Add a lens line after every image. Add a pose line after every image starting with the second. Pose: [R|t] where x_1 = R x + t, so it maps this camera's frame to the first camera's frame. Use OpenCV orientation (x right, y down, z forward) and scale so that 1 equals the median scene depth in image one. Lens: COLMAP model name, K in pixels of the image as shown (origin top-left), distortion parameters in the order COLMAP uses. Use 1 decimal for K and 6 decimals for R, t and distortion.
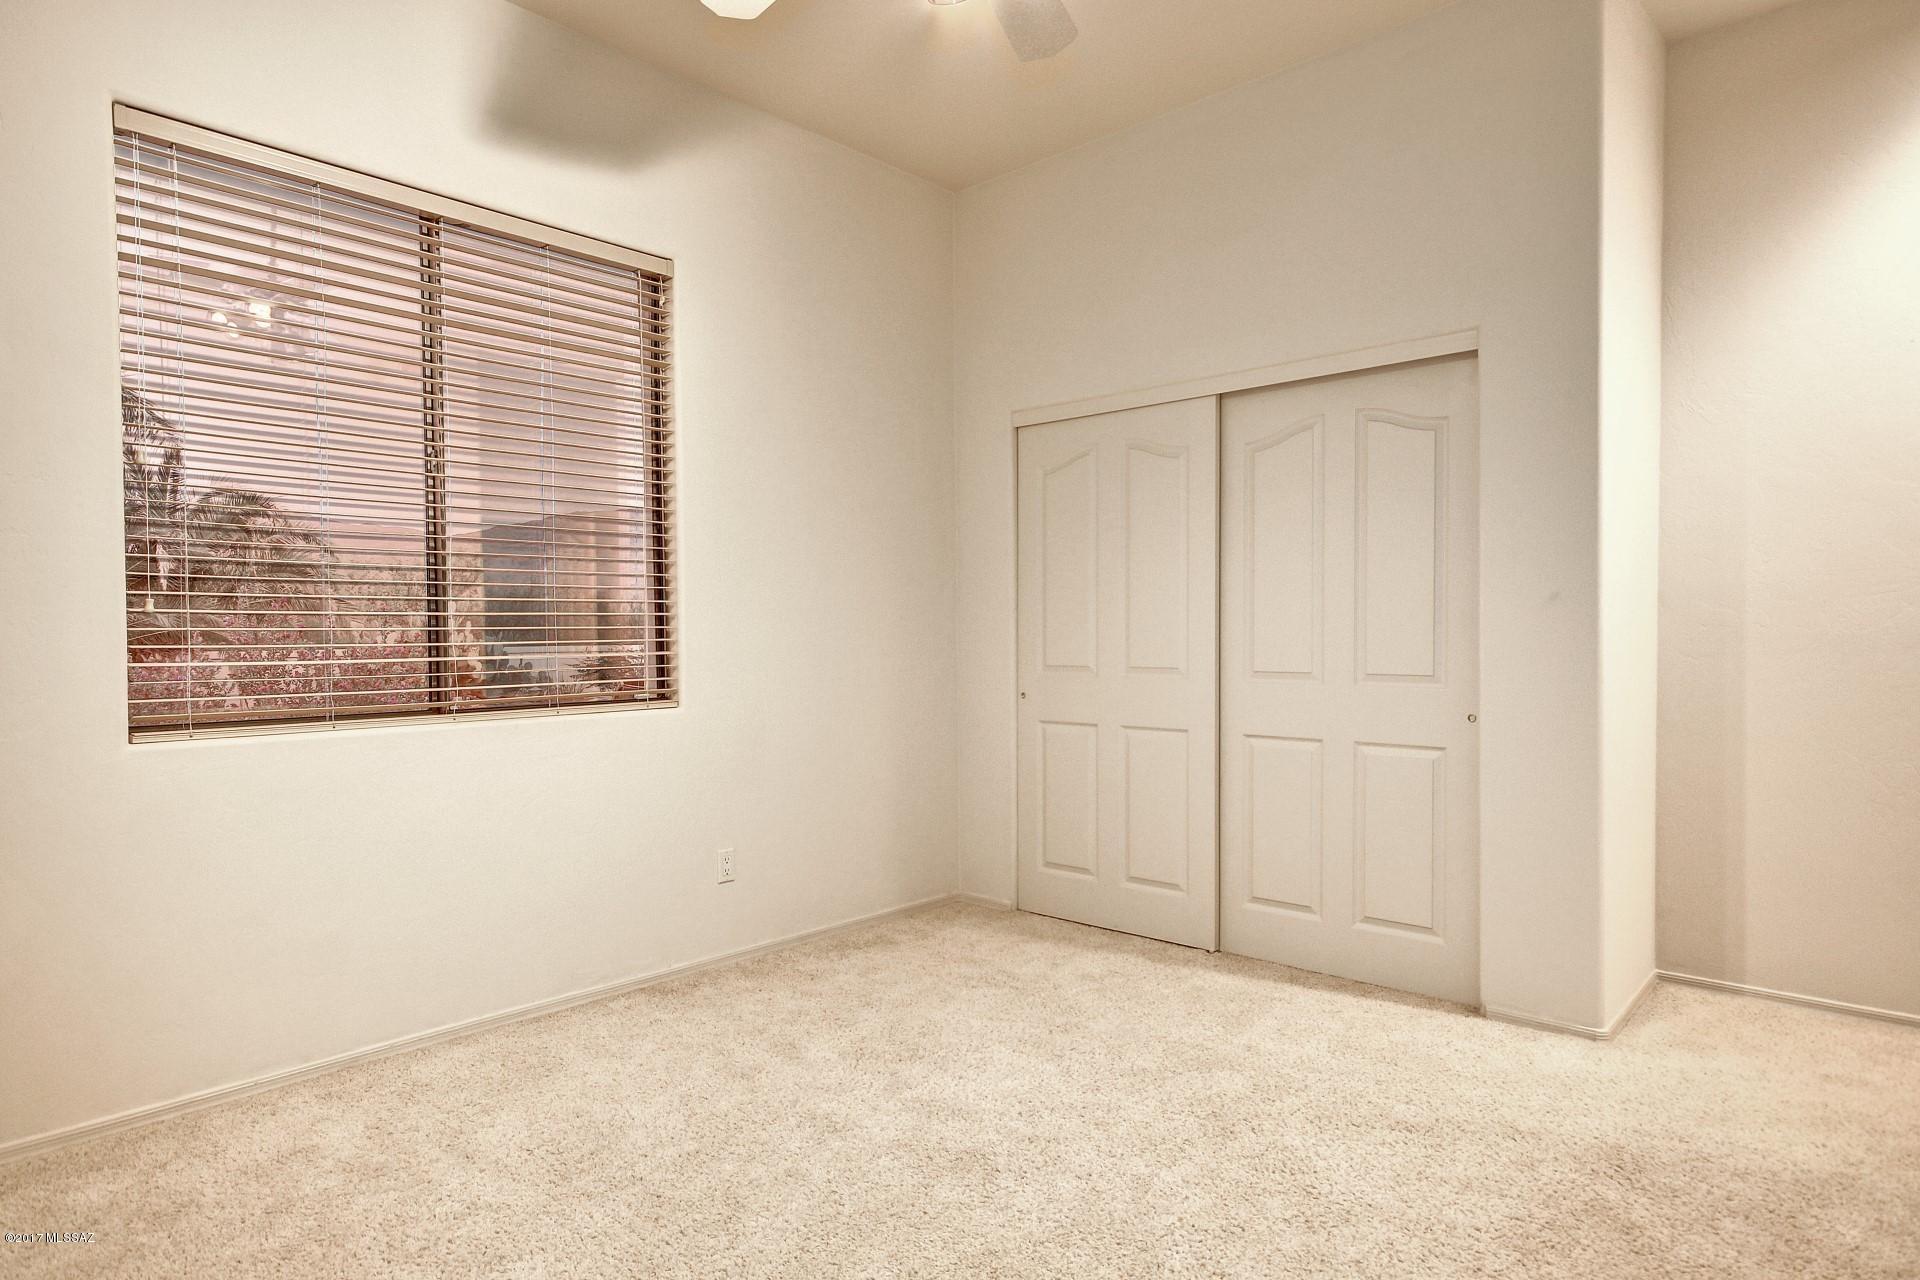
lens RADIAL K [[1095.9, 0, 958.2], [0, 1095.9, 641.1], [0, 0, 1]] dist [-0.002935, -0.000969]
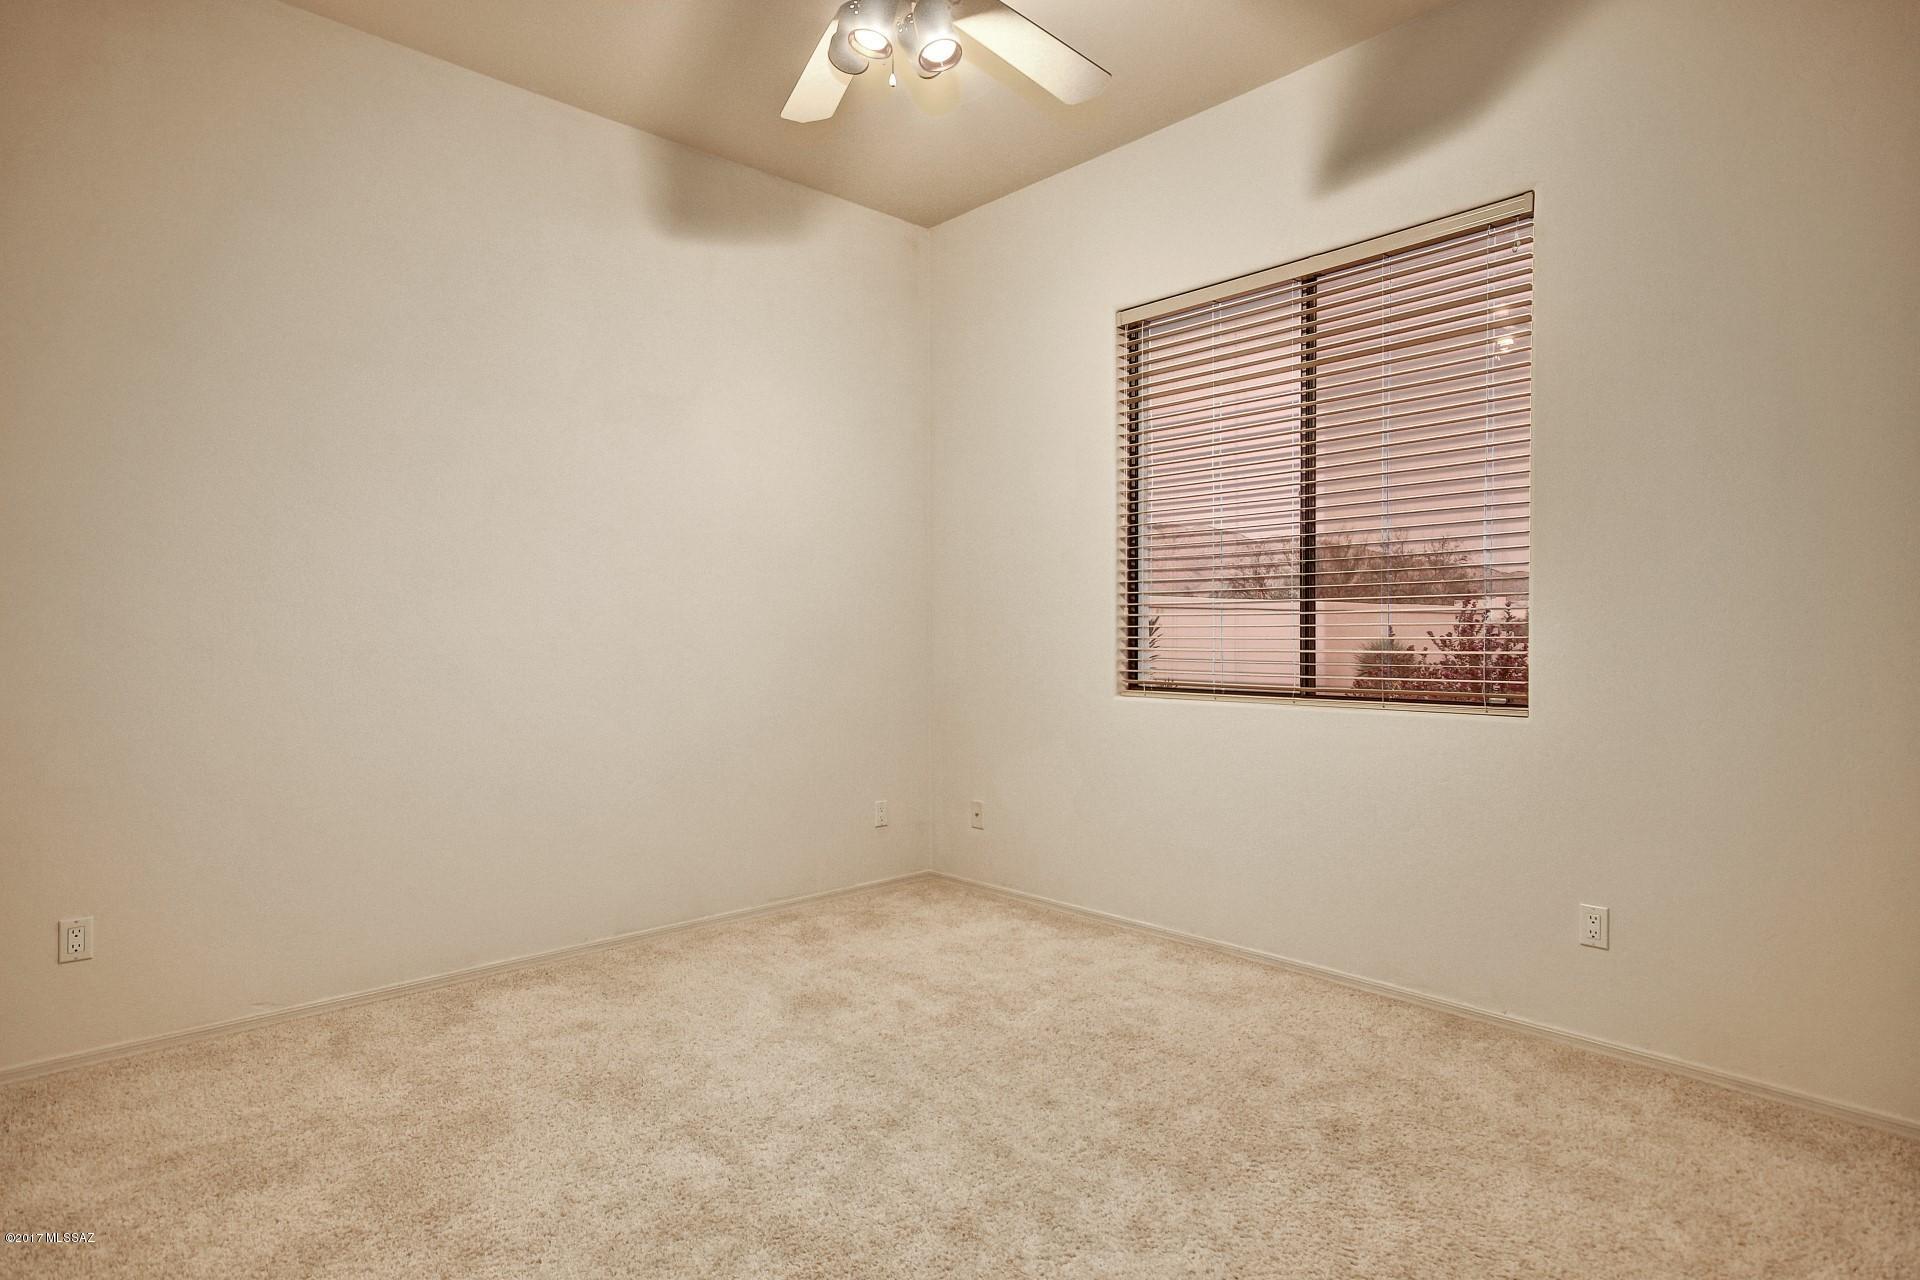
lens RADIAL K [[1095.9, 0, 958.3], [0, 1095.9, 634.4], [0, 0, 1]] dist [-0.002935, -0.000969]
pose [[-0.129156, 0.012097, -0.991551, 0.714249], [0.000099, 0.999926, 0.012186, -0.015610], [0.991624, 0.001475, -0.129147, 0.746312]]
